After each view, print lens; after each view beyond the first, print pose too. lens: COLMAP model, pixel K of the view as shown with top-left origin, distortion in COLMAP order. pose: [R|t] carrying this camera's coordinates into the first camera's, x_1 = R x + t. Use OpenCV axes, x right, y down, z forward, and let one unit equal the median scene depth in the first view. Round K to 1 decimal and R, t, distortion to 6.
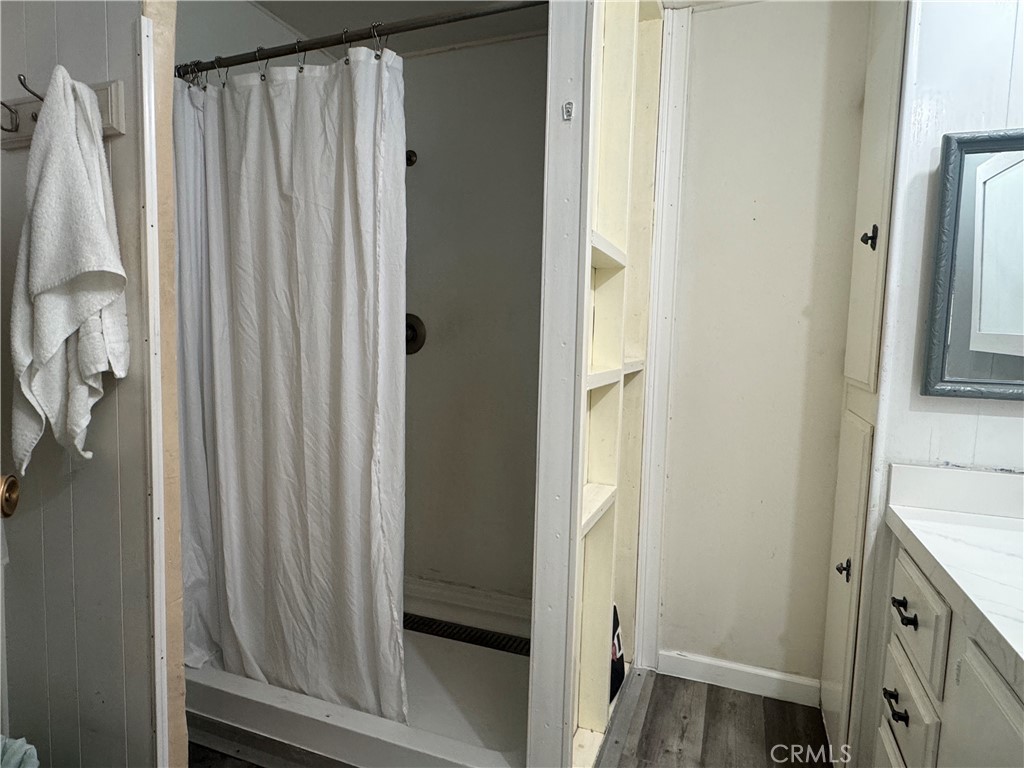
lens RADIAL K [[608.7, 0, 510.6], [0, 608.7, 387.6], [0, 0, 1]] dist [-0.006467, 0.001460]
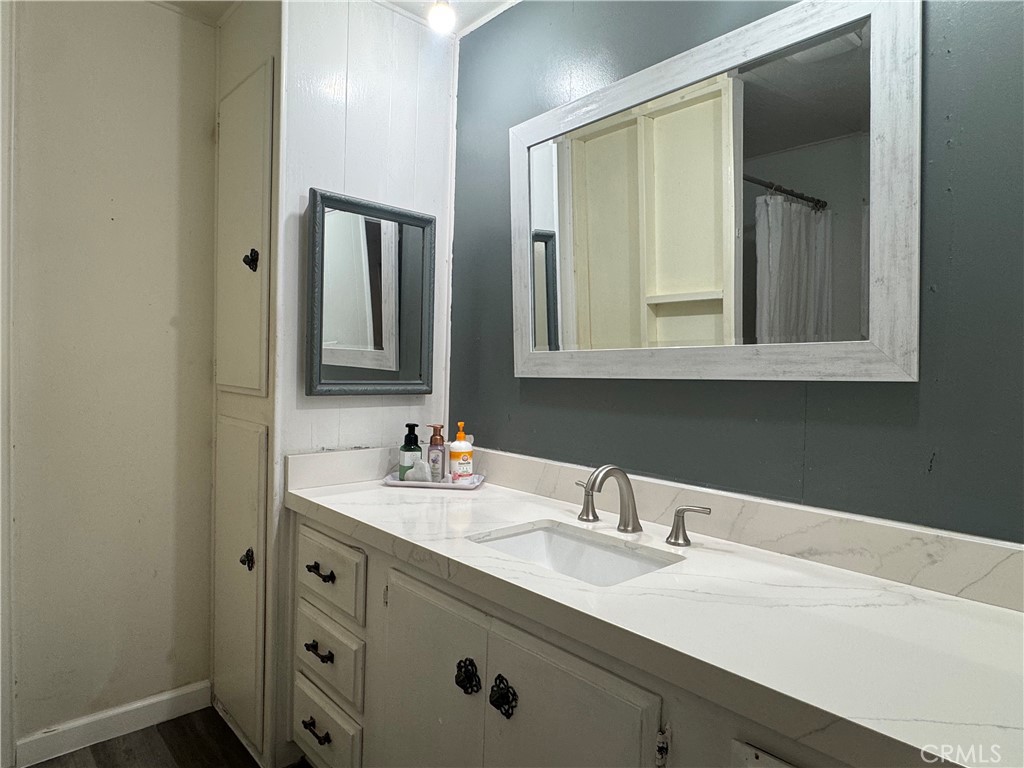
lens RADIAL K [[608.7, 0, 511.7], [0, 608.7, 384.5], [0, 0, 1]] dist [-0.006467, 0.001460]
pose [[0.442508, -0.047081, 0.895528, -0.225031], [0.061860, 0.997845, 0.021893, -0.011352], [-0.894628, 0.045709, 0.444467, 0.080501]]
